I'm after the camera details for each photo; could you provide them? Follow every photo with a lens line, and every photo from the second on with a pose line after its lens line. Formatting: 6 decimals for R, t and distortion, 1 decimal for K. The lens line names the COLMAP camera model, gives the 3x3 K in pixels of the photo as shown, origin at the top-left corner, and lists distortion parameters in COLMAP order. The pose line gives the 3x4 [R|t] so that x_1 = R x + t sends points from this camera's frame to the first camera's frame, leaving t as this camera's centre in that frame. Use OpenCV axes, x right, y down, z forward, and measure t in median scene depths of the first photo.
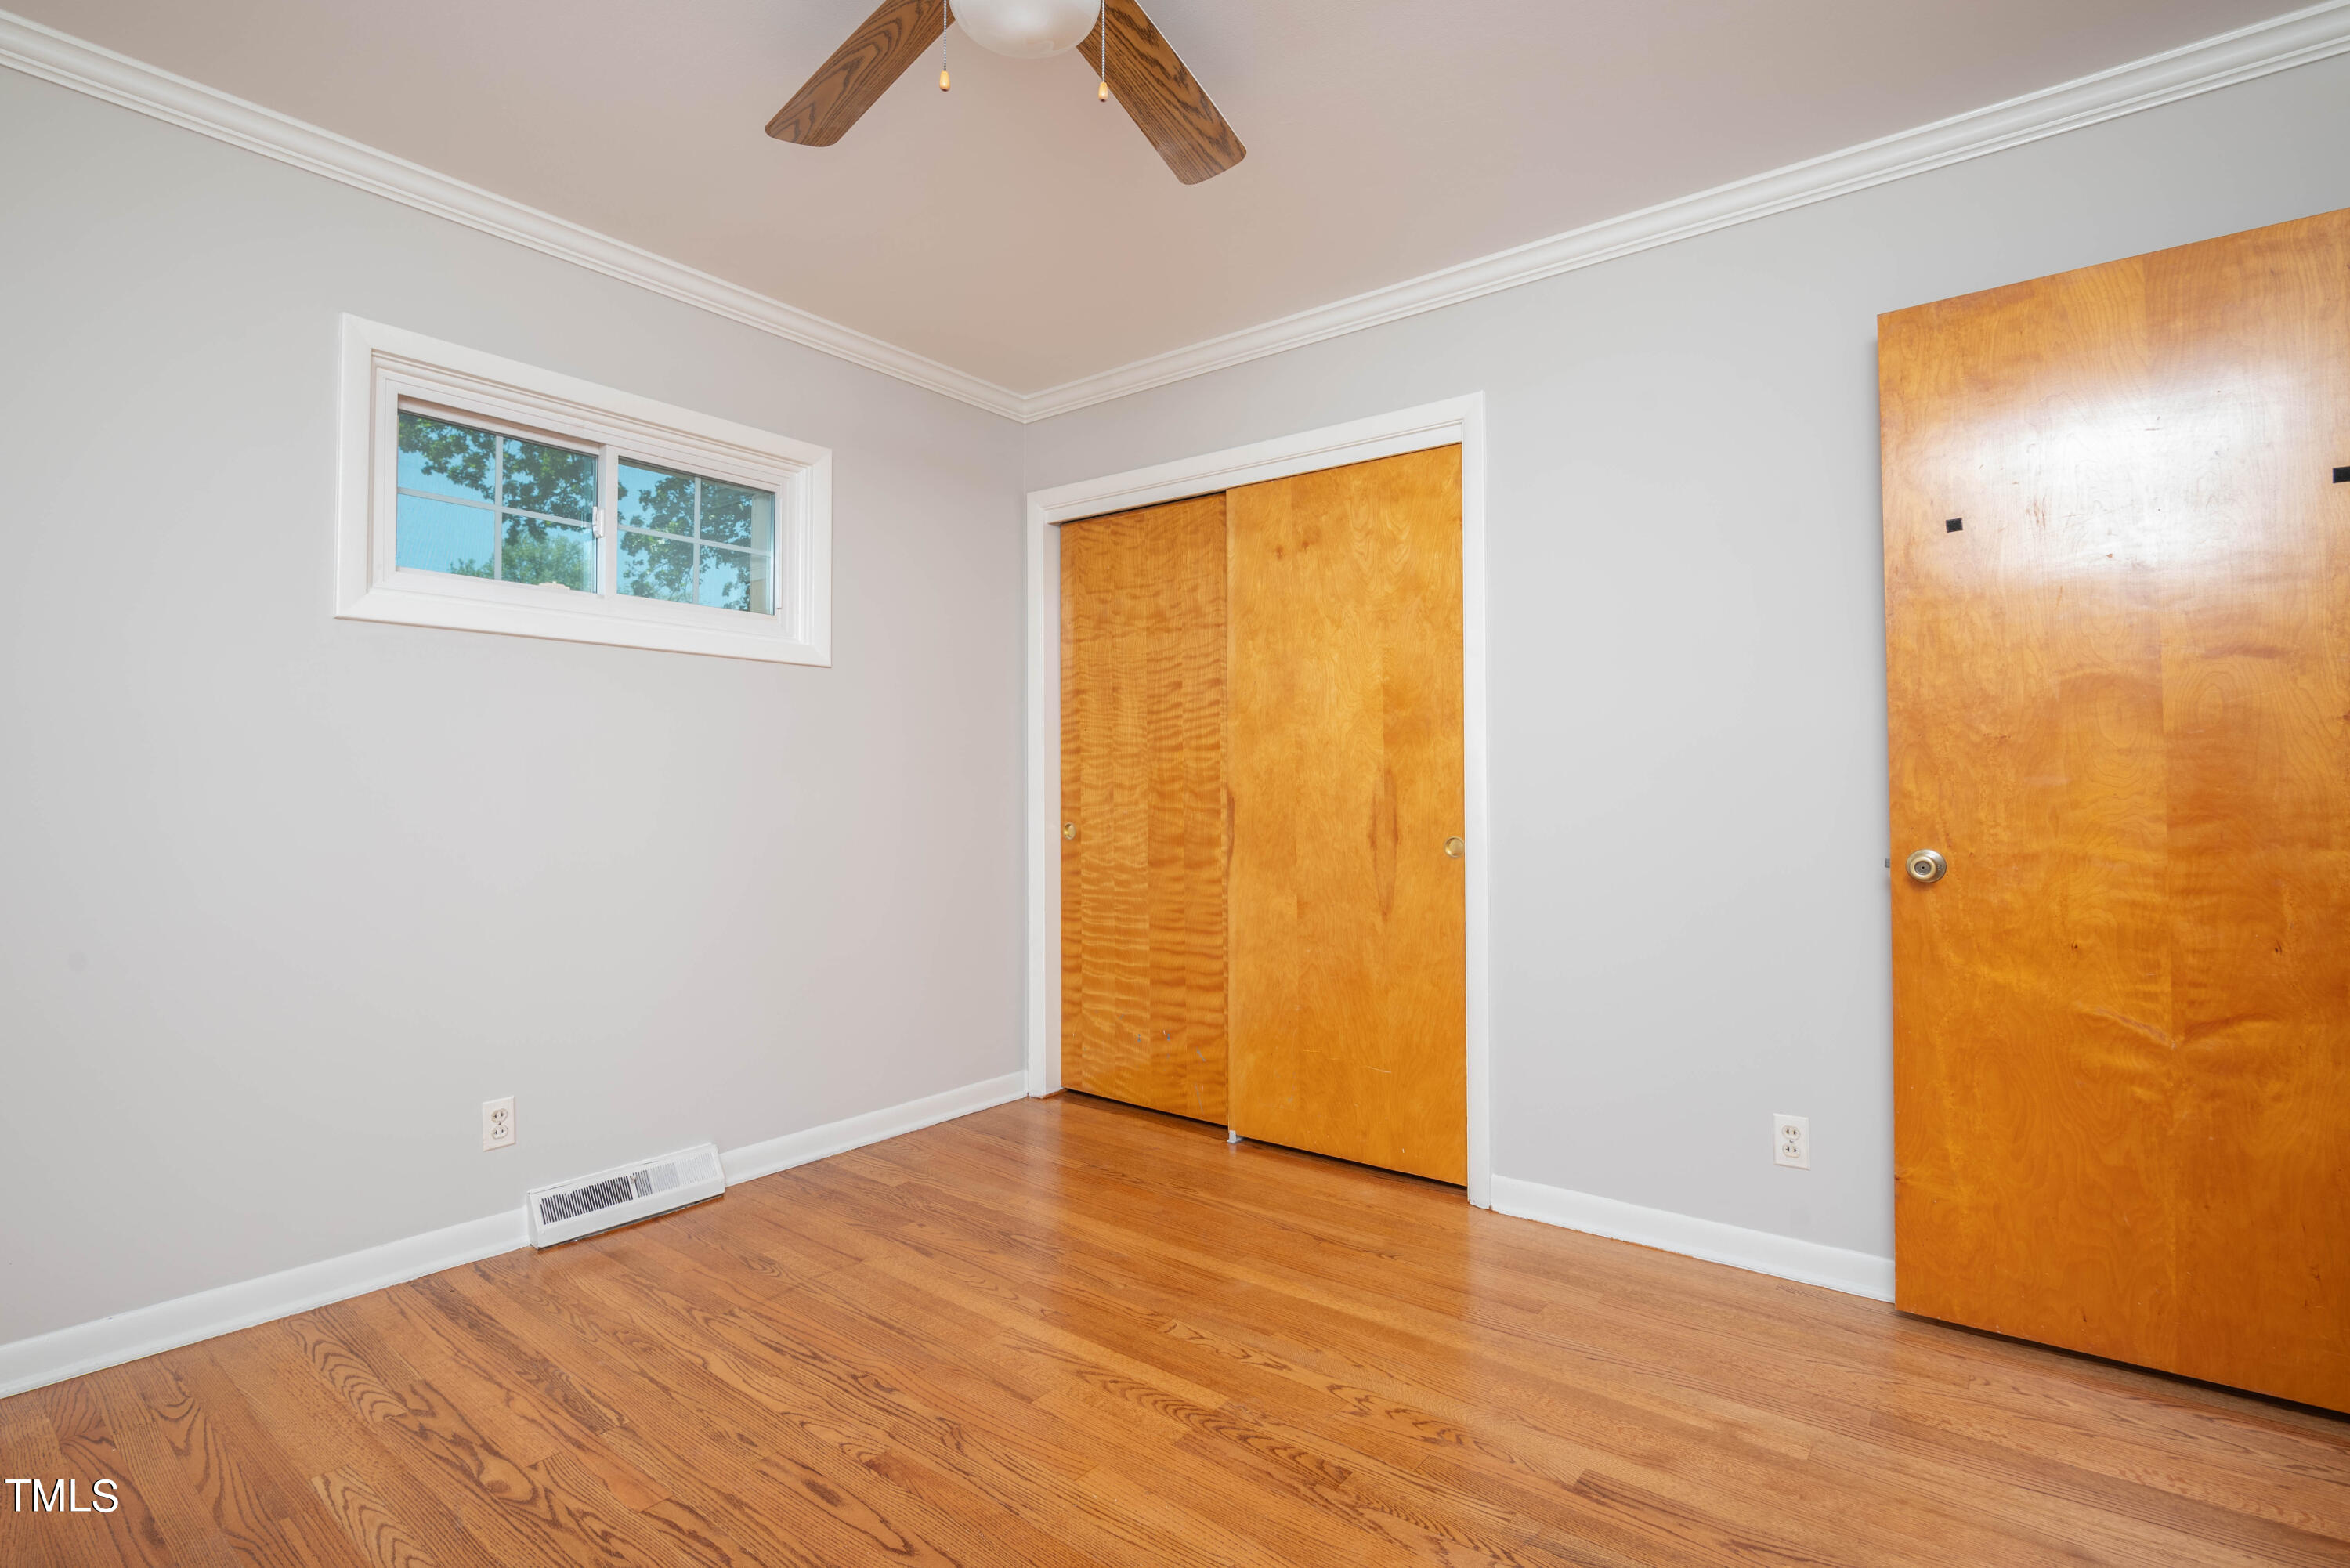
lens RADIAL K [[1088.1, 0, 1184.2], [0, 1088.1, 770.9], [0, 0, 1]] dist [-0.022935, 0.000736]
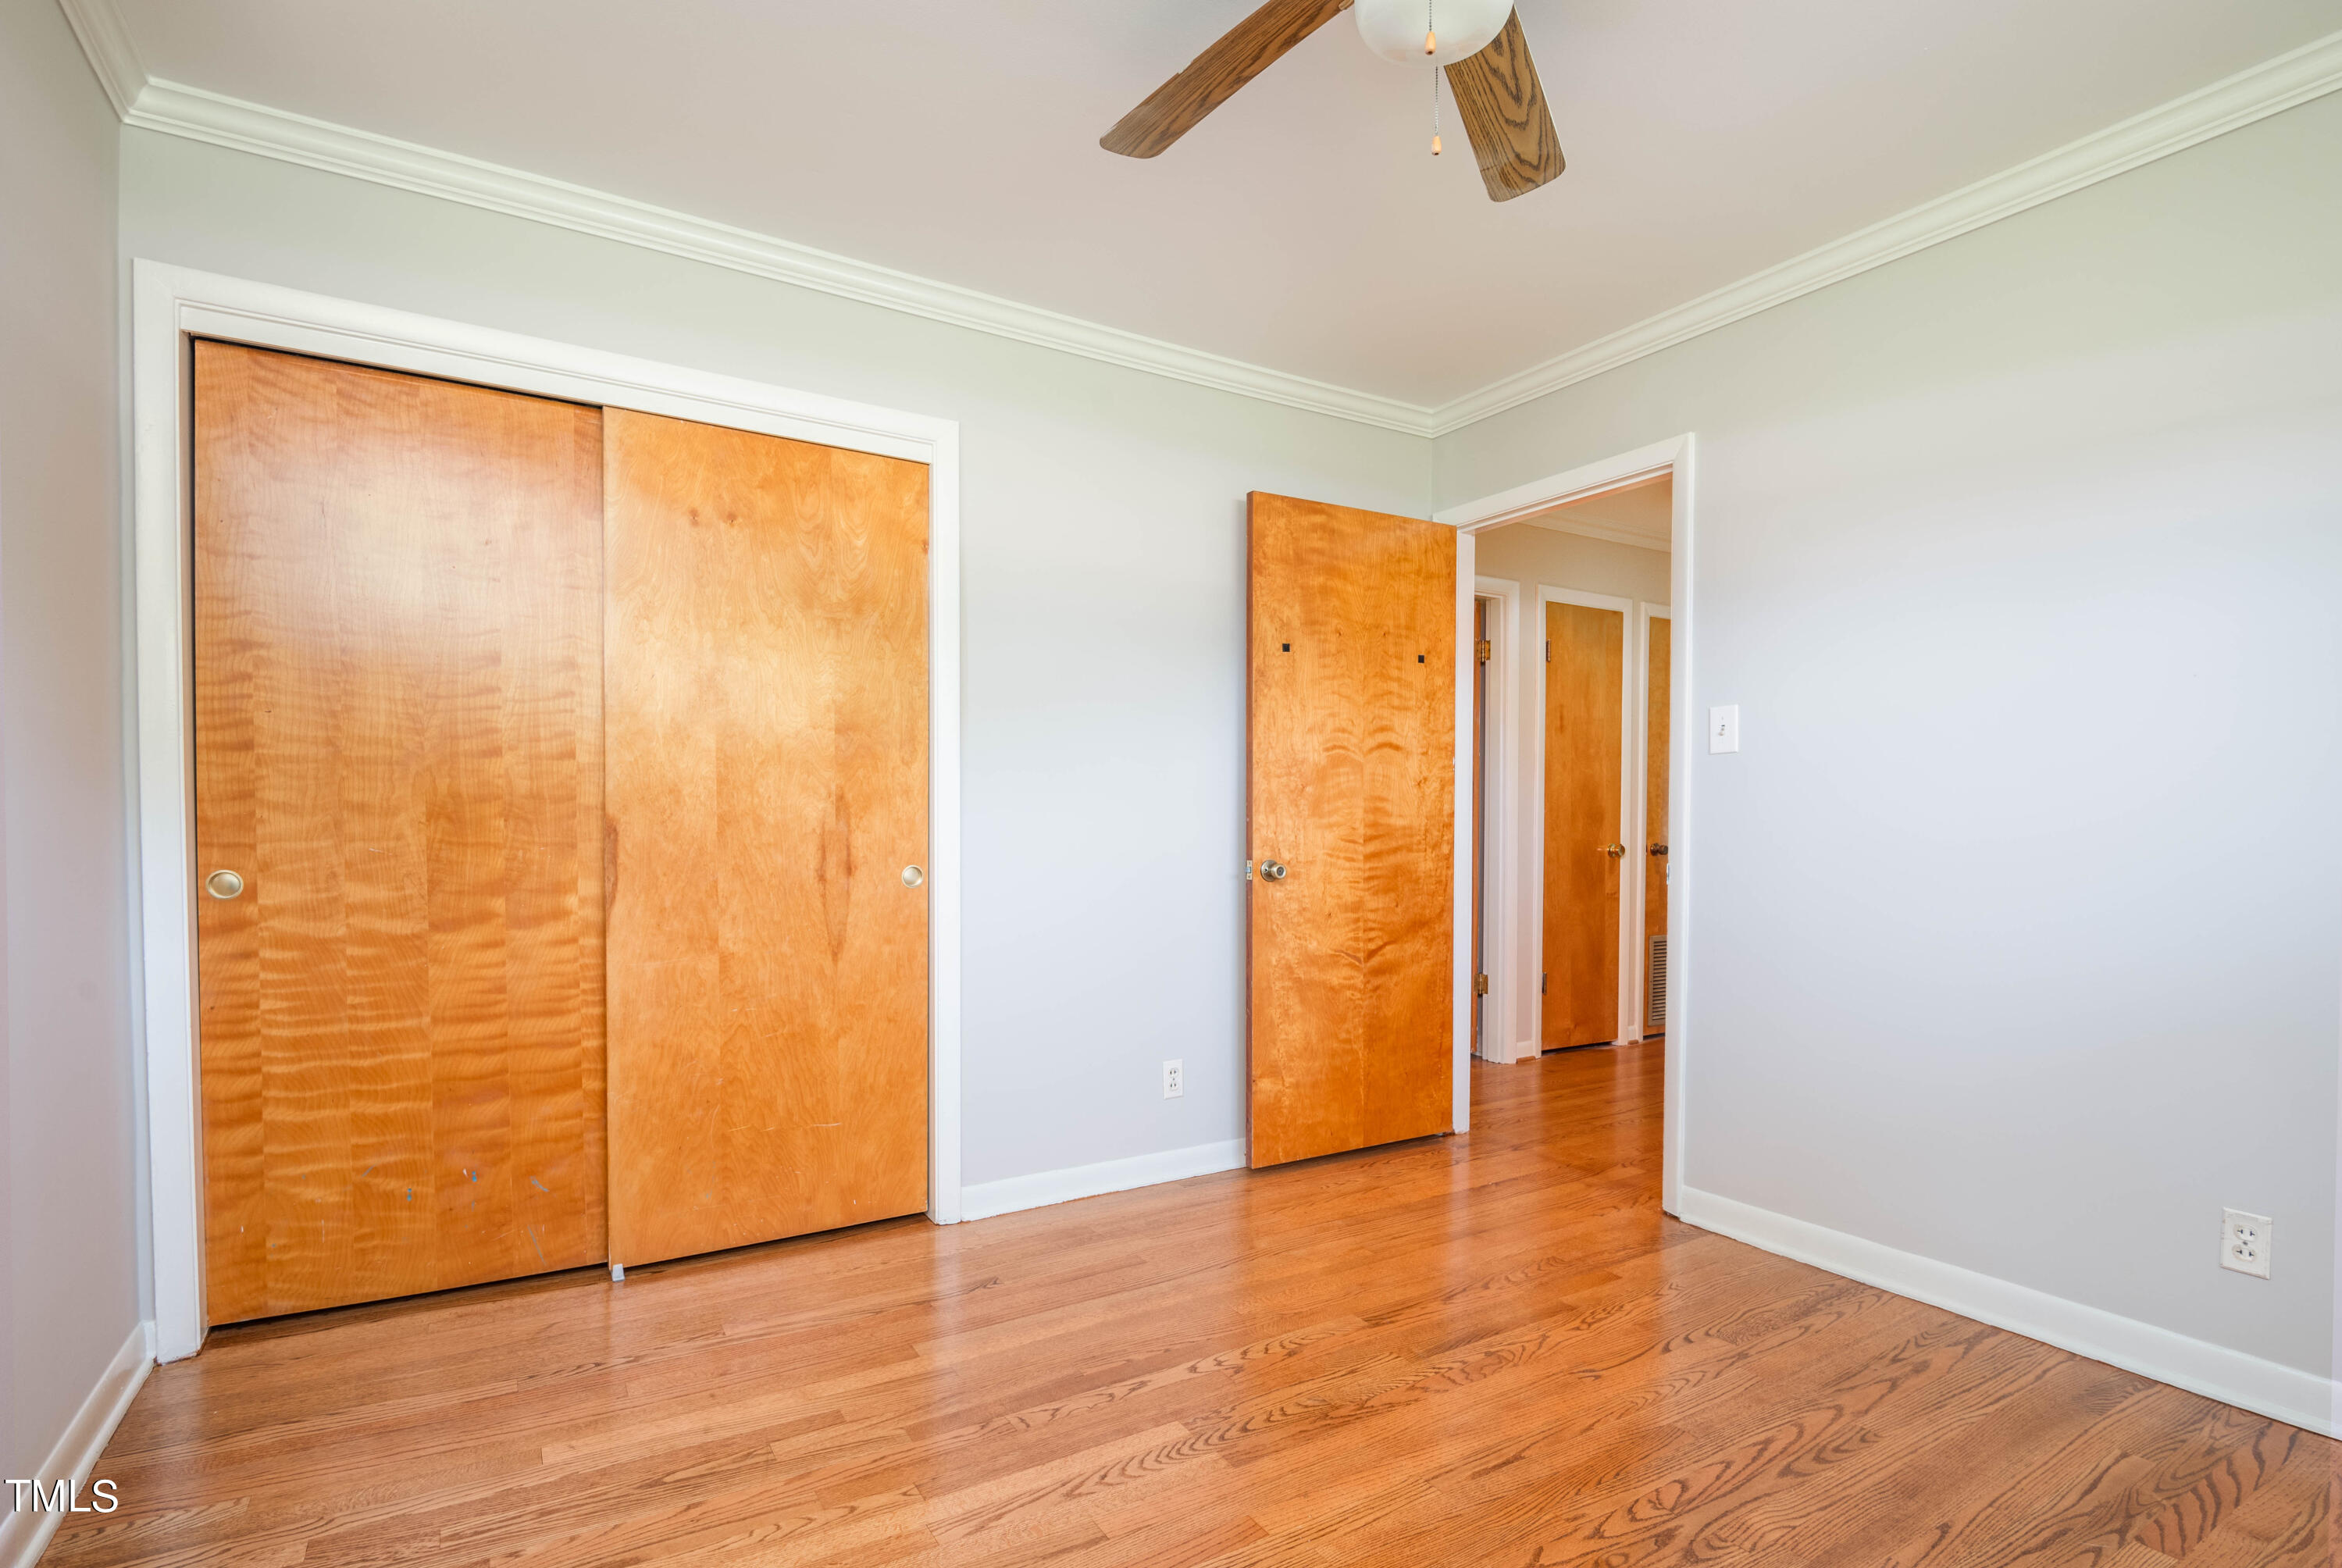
lens RADIAL K [[1106.4, 0, 1129.8], [0, 1106.4, 849.0], [0, 0, 1]] dist [-0.025899, -0.000380]
pose [[0.372804, -0.018764, 0.927720, -0.584744], [-0.021425, 0.999355, 0.028822, 0.011958], [-0.927663, -0.030622, 0.372162, 0.431213]]
